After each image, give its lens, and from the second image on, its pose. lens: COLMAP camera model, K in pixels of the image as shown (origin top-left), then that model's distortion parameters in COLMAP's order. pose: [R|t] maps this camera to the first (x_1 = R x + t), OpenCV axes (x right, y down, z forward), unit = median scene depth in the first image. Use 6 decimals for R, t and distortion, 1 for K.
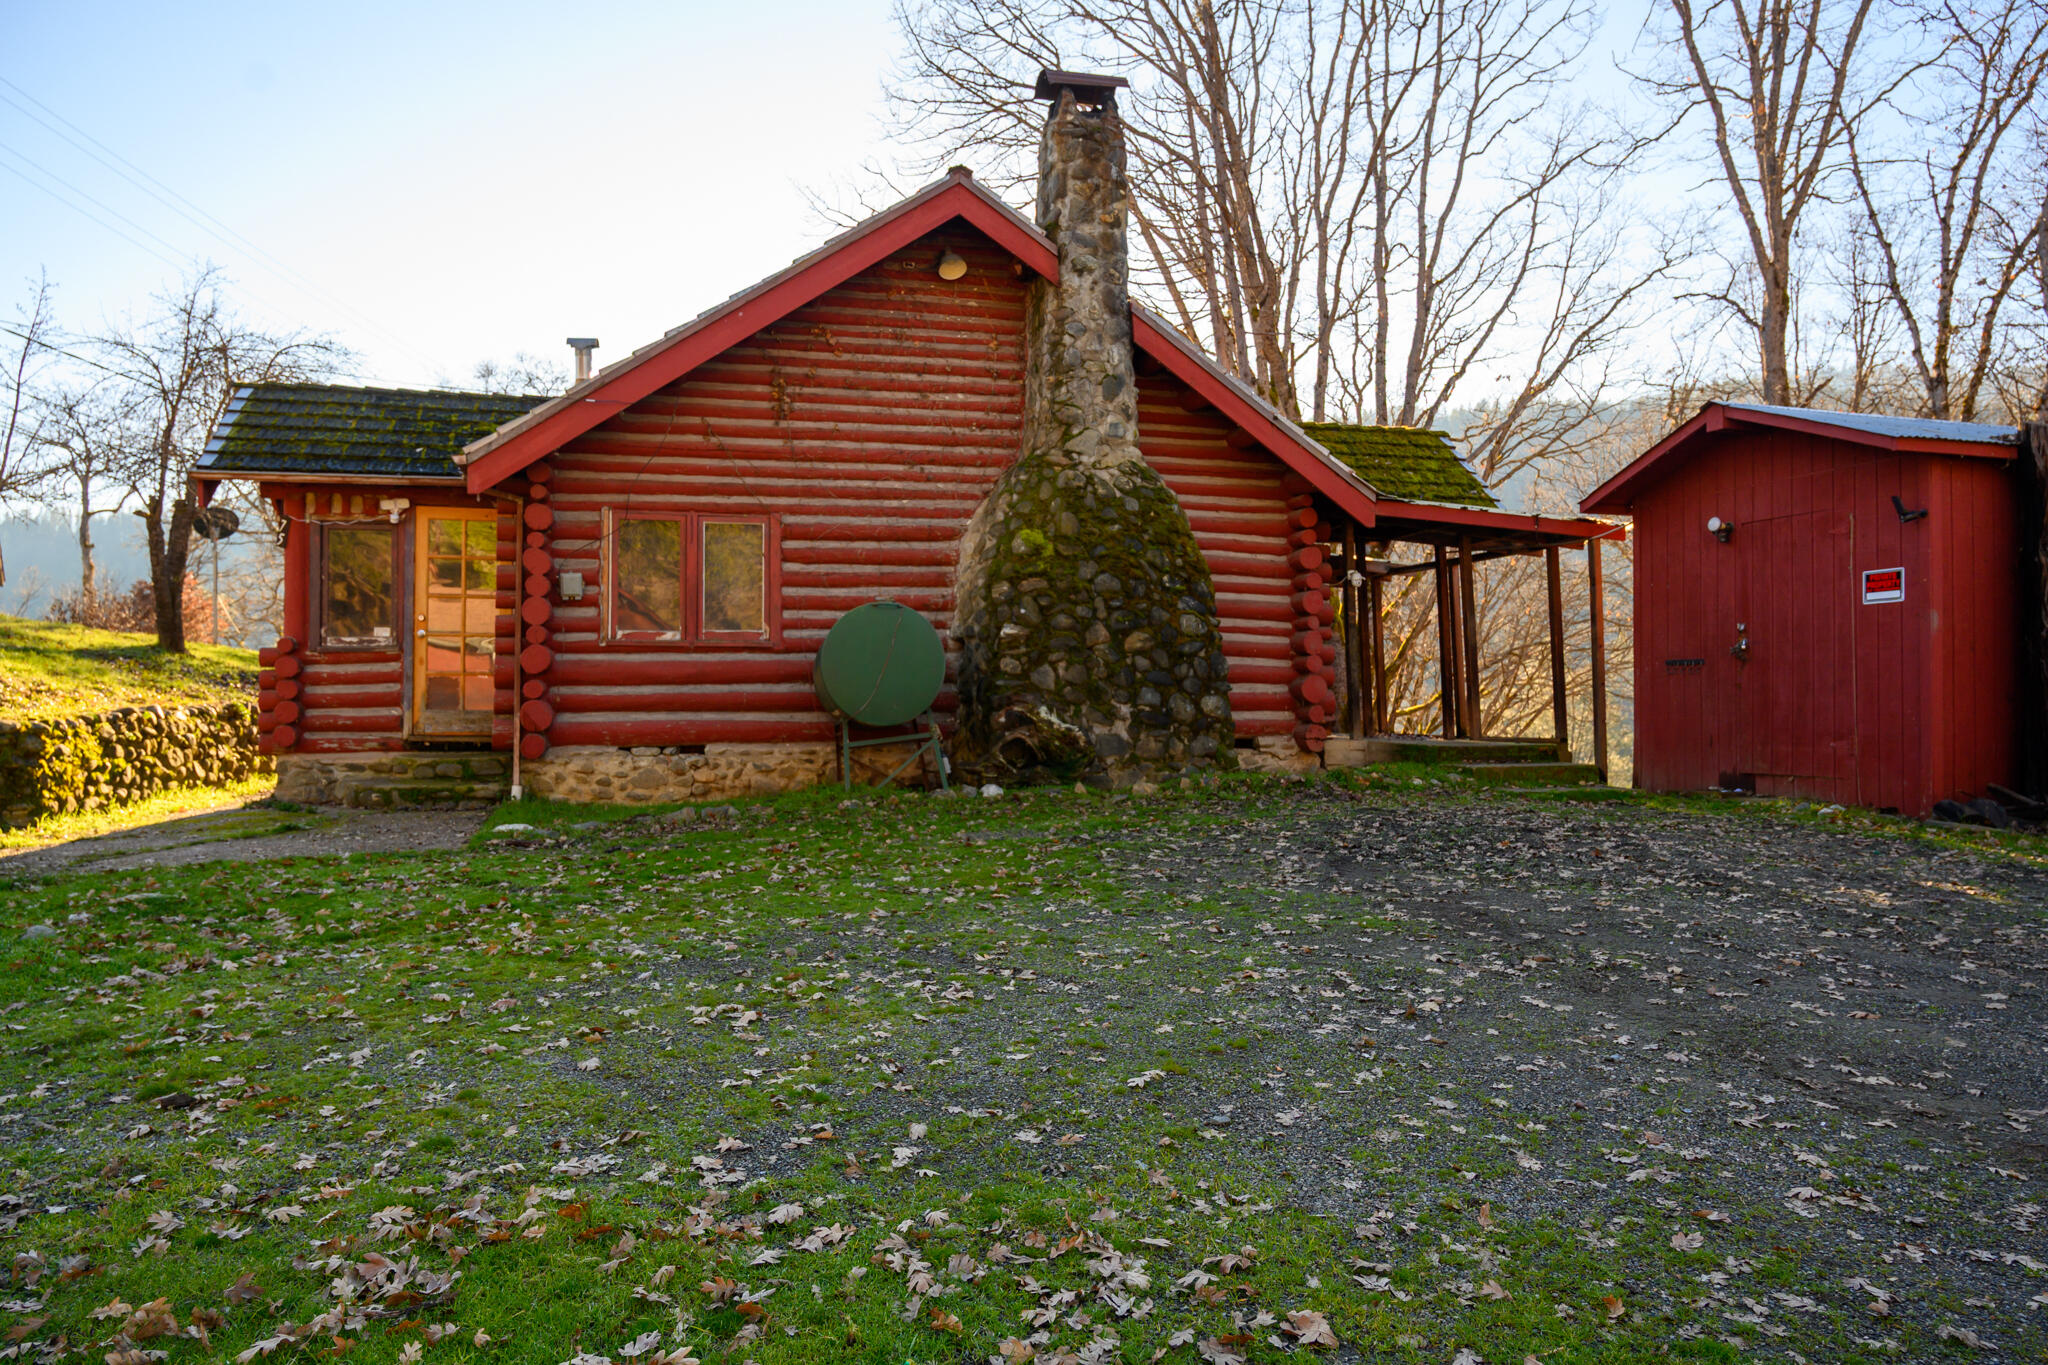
lens RADIAL K [[1401.8, 0, 1019.9], [0, 1401.8, 694.3], [0, 0, 1]] dist [-0.004173, -0.000064]
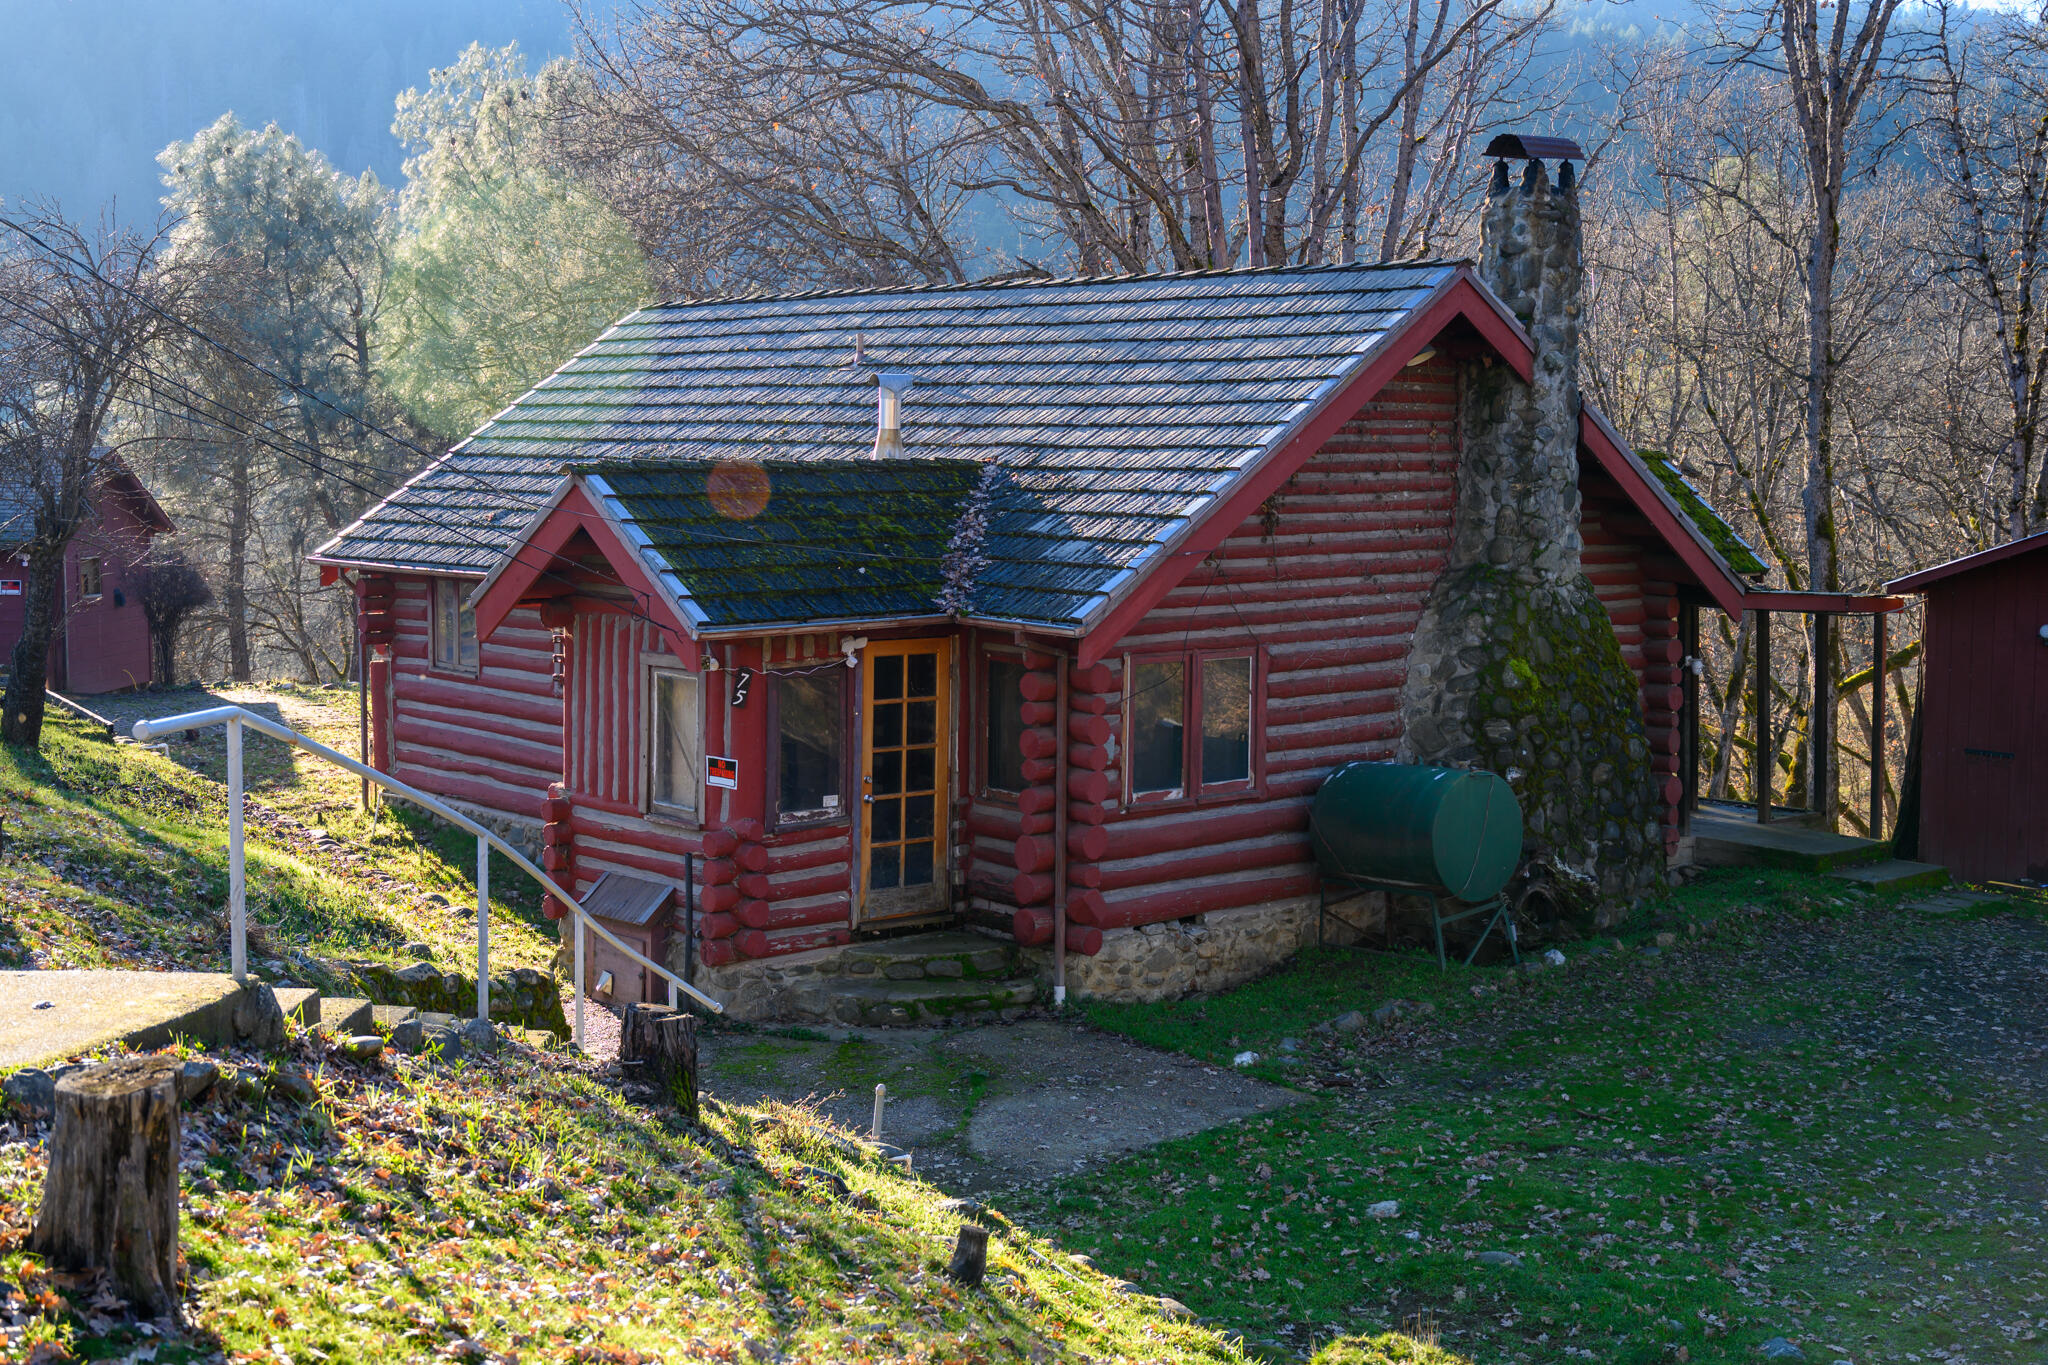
lens RADIAL K [[2532.1, 0, 1025.7], [0, 2532.1, 675.1], [0, 0, 1]] dist [0.003465, 0.000000]
pose [[0.899114, -0.032403, 0.436513, -0.992097], [-0.013639, 0.994698, 0.101933, -0.267552], [-0.437502, -0.097603, 0.893905, -0.345878]]
